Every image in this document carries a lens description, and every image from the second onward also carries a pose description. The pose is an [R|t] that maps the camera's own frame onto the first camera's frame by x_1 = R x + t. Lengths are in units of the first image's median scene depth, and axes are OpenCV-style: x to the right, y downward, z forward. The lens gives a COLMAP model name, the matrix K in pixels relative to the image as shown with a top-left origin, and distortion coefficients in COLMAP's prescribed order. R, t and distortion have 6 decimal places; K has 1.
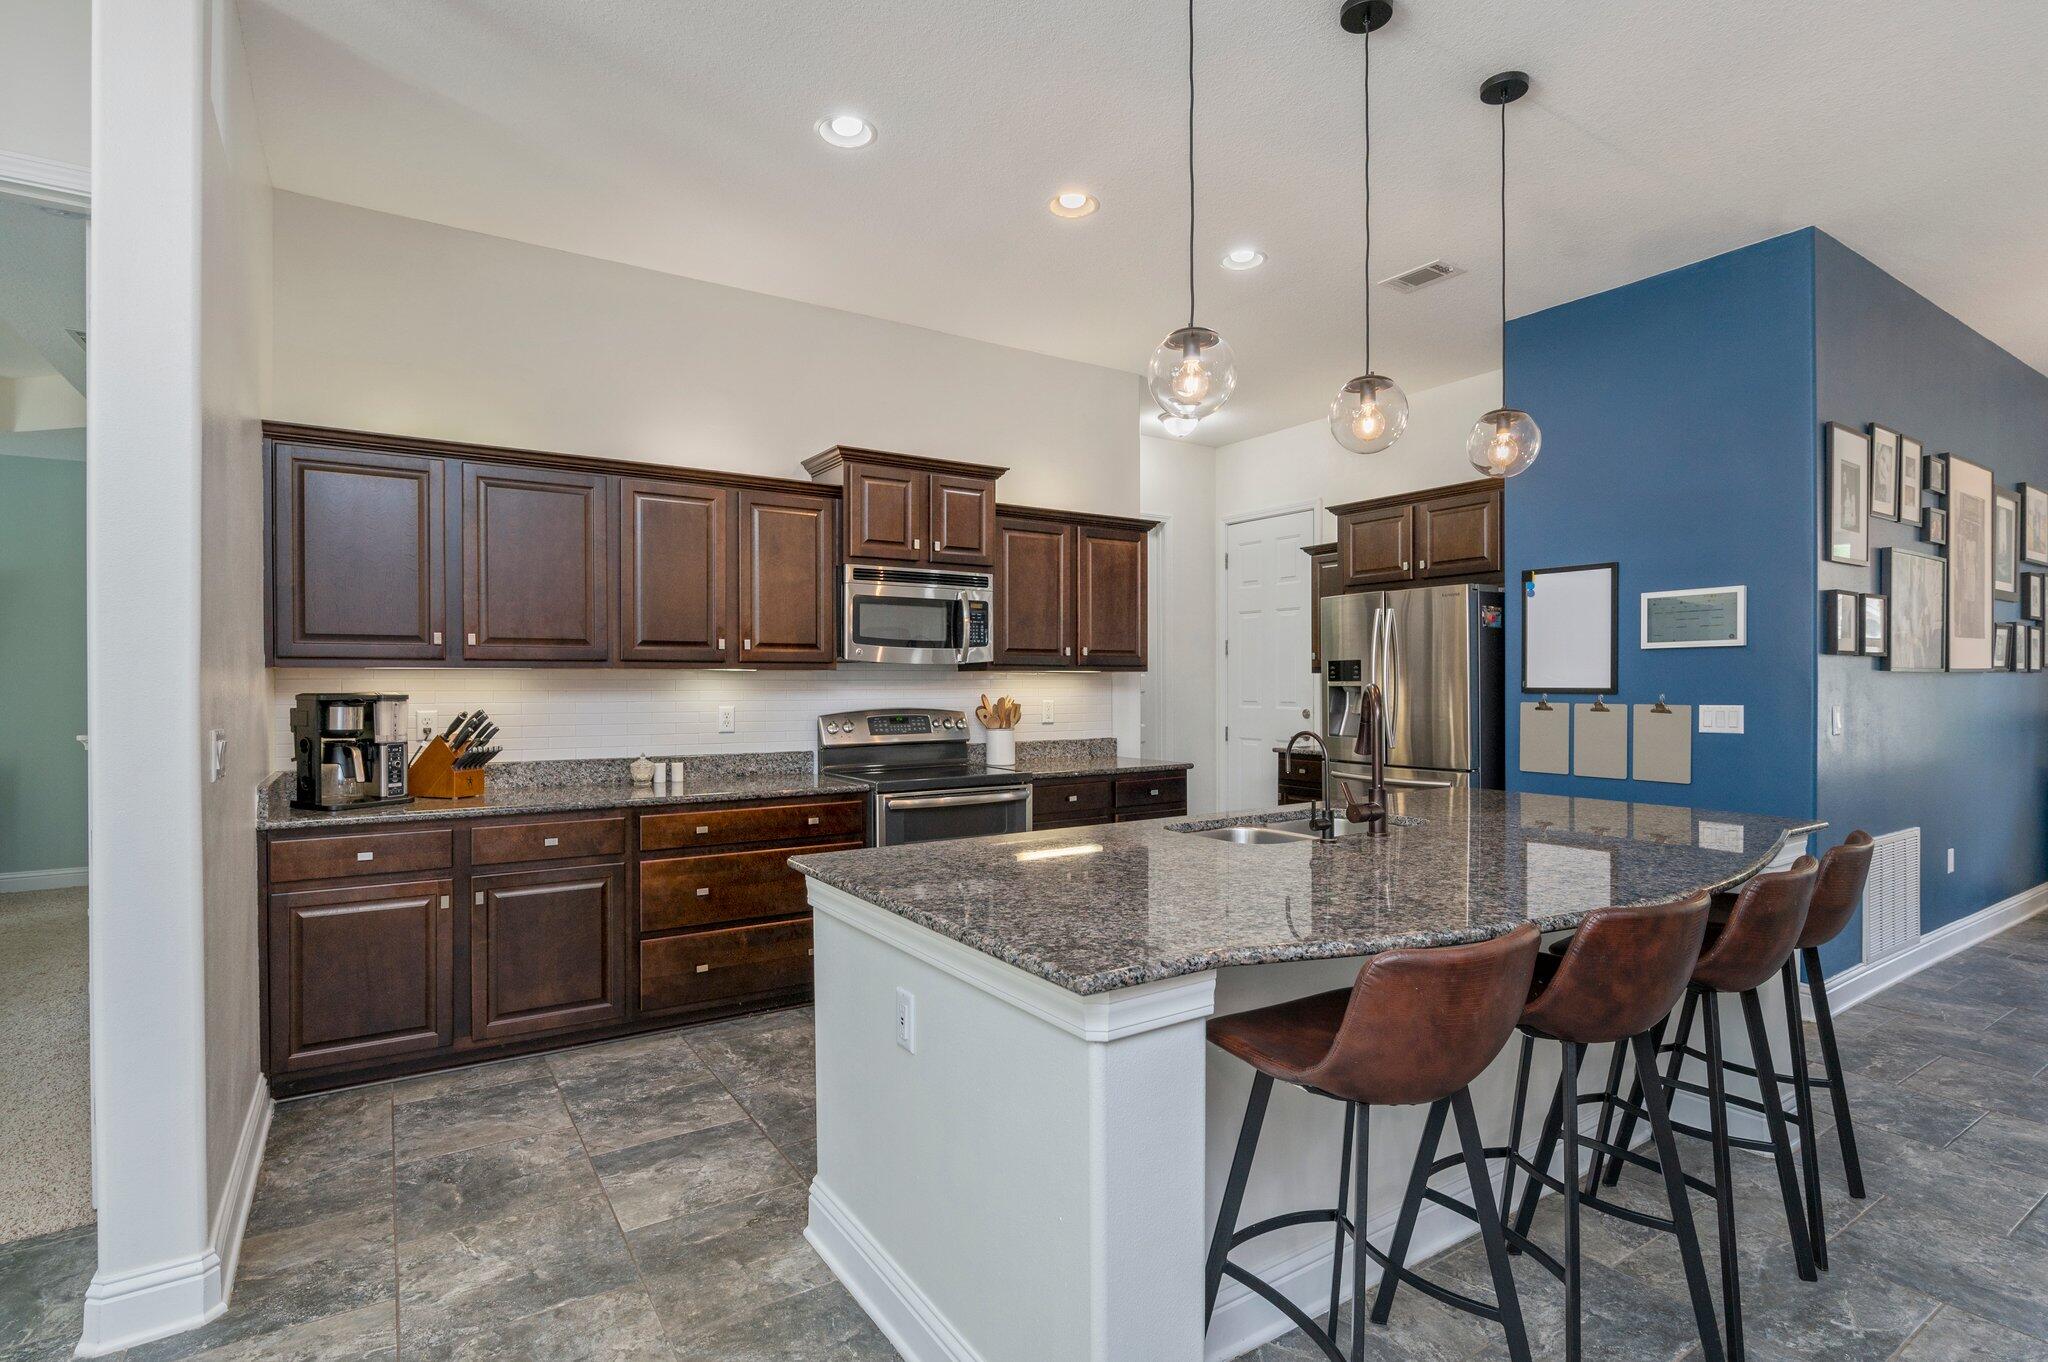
lens RADIAL K [[977.4, 0, 1024.0], [0, 977.4, 681.0], [0, 0, 1]] dist [-0.001156, 0.000029]
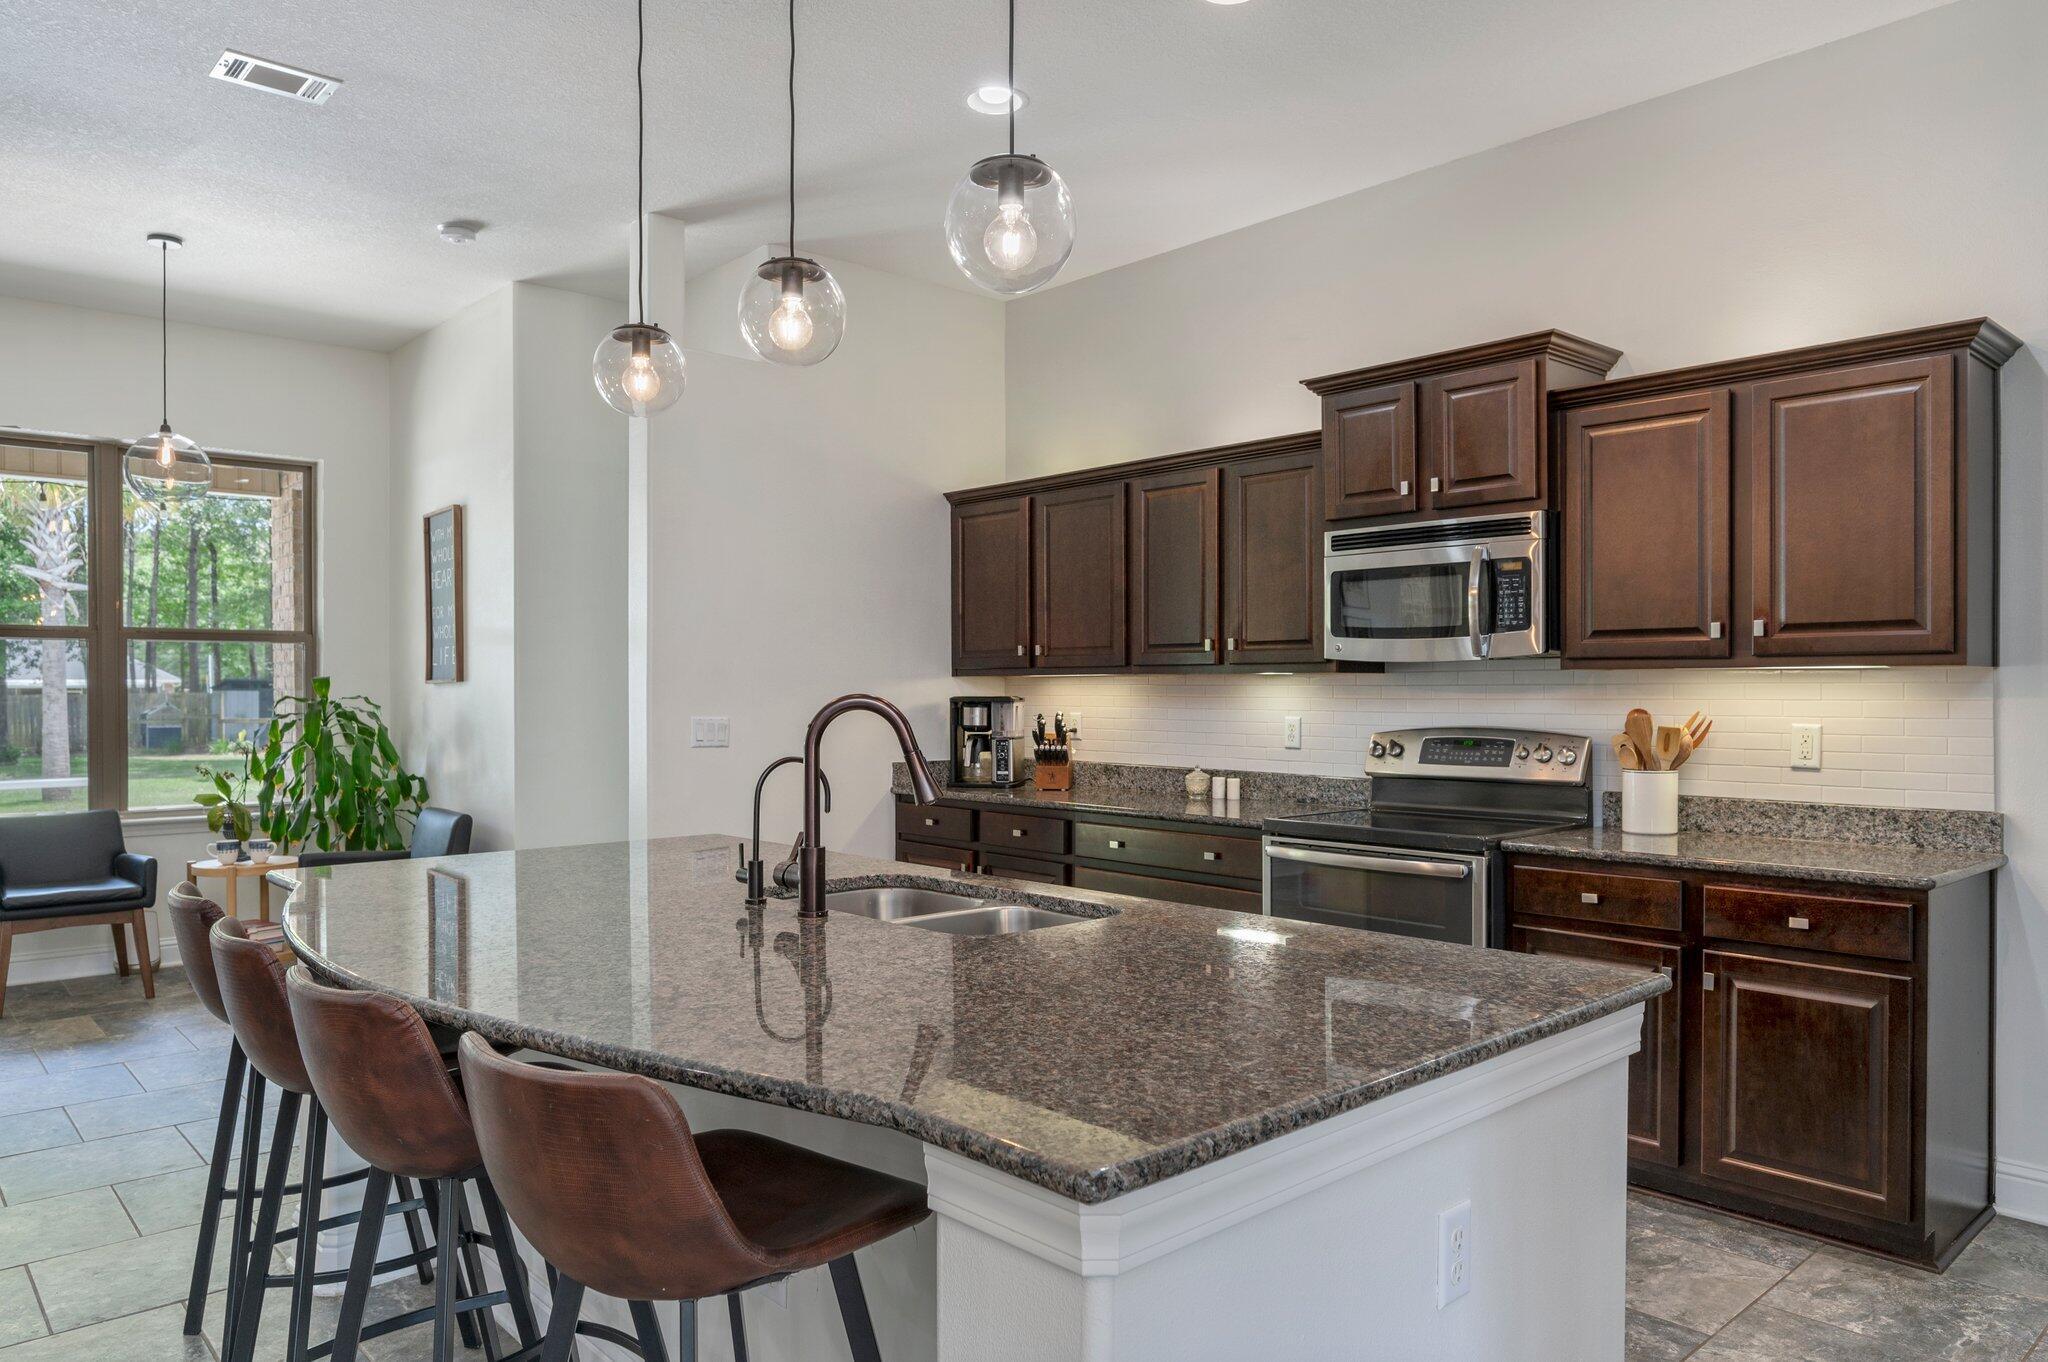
lens RADIAL K [[1379.8, 0, 1036.4], [0, 1379.8, 687.2], [0, 0, 1]] dist [-0.007894, 0.001087]
pose [[0.159191, 0.002521, -0.987245, 0.854153], [0.004526, 0.999984, 0.003283, -0.004293], [0.987237, -0.004991, 0.159177, 0.621859]]
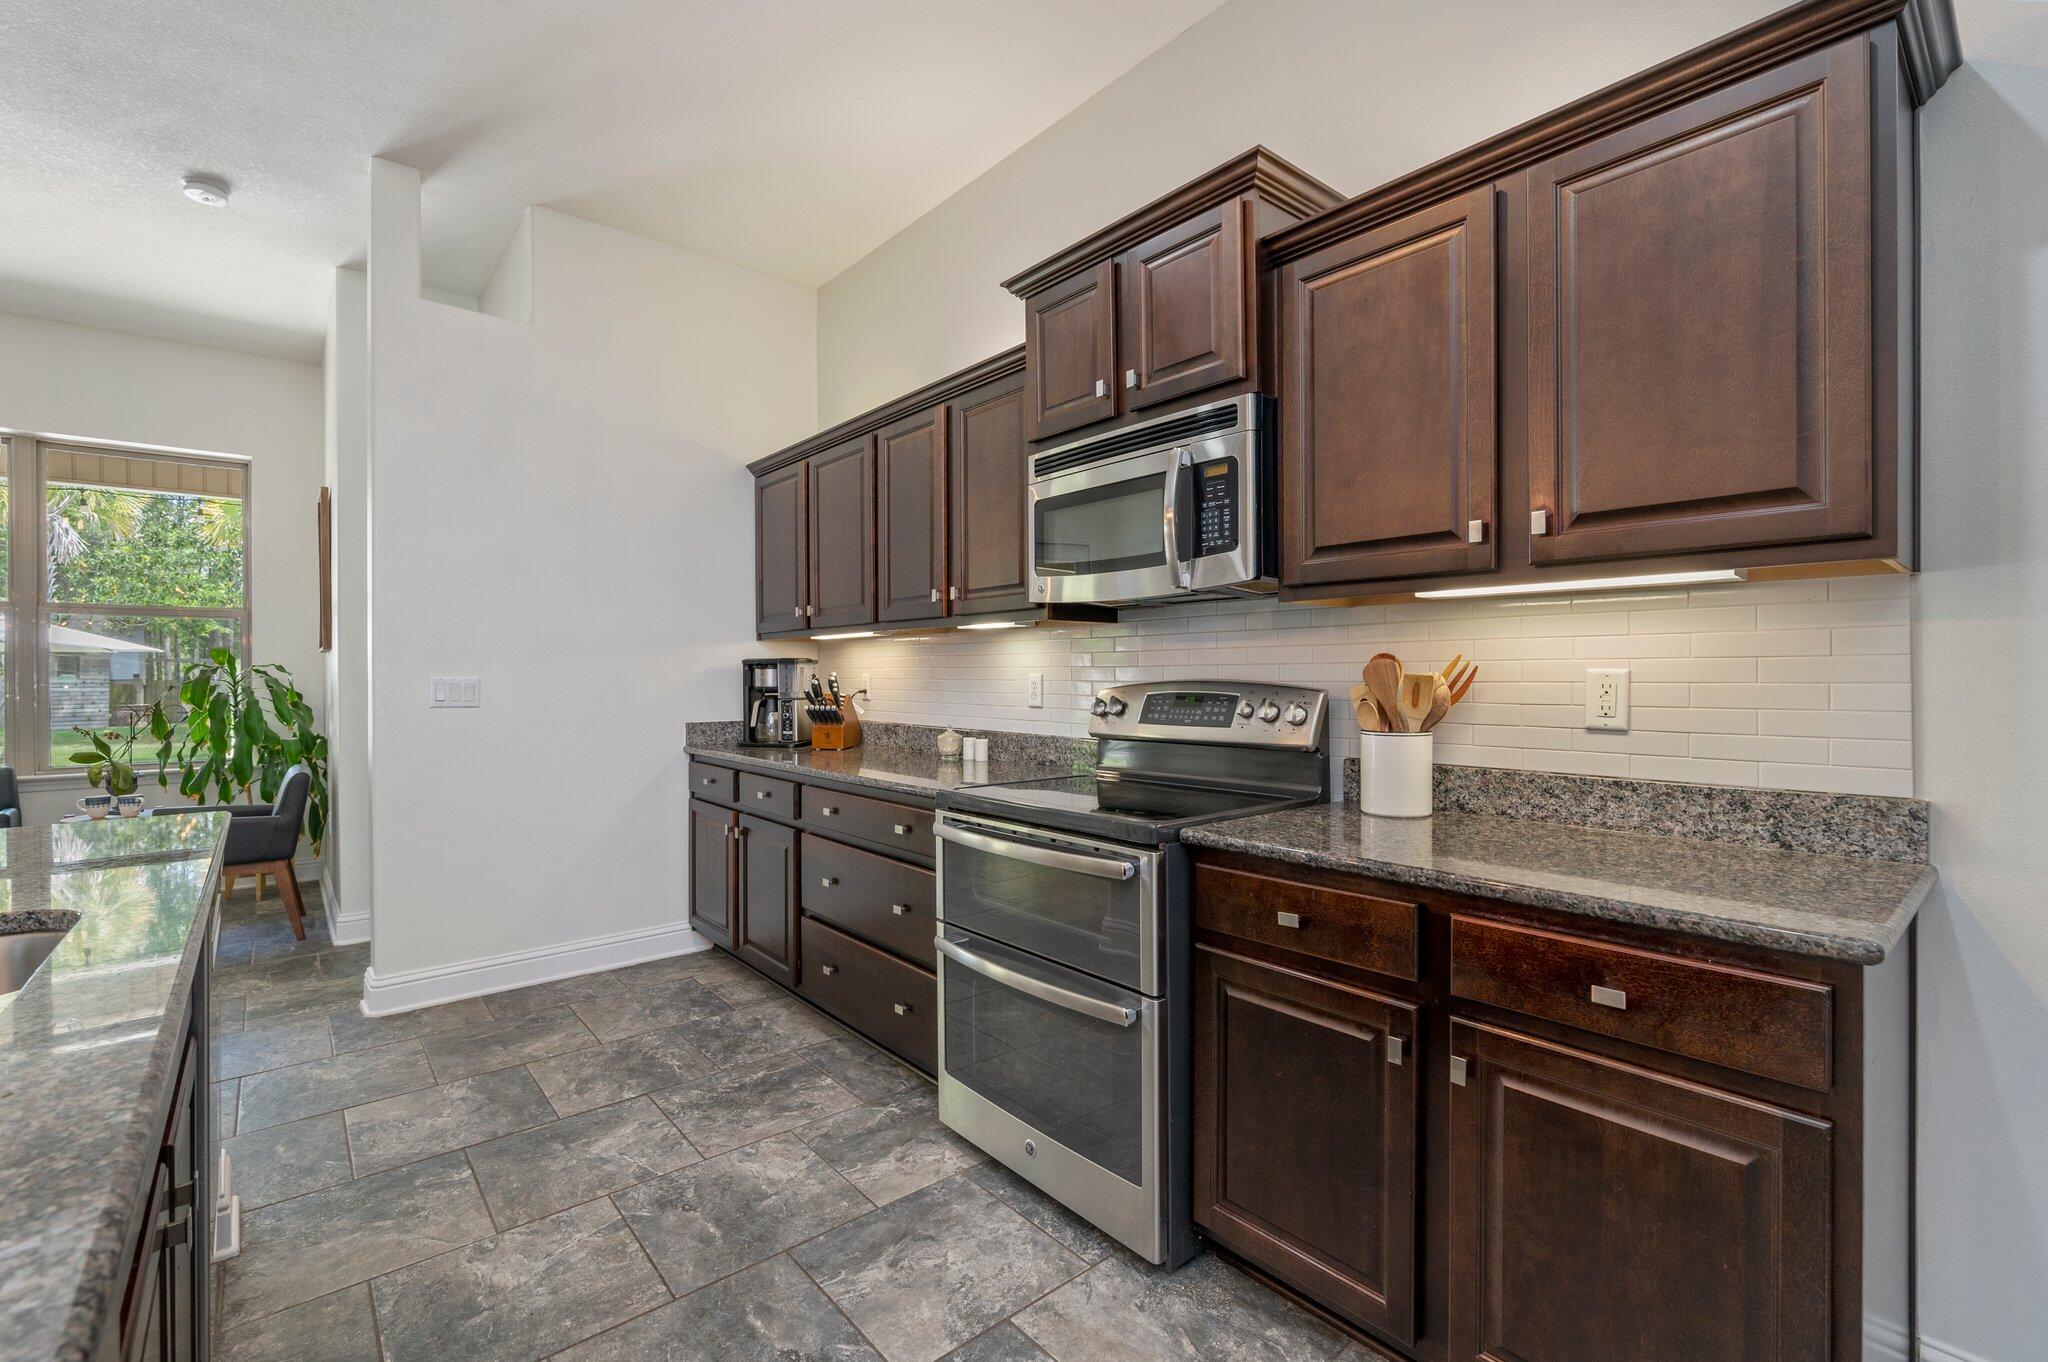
lens RADIAL K [[900.6, 0, 1033.0], [0, 900.6, 672.7], [0, 0, 1]] dist [-0.002027, -0.000352]
pose [[0.123799, 0.001559, -0.992306, 0.426391], [0.007862, 0.999966, 0.002552, 0.024379], [0.992276, -0.008117, 0.123782, 0.945814]]
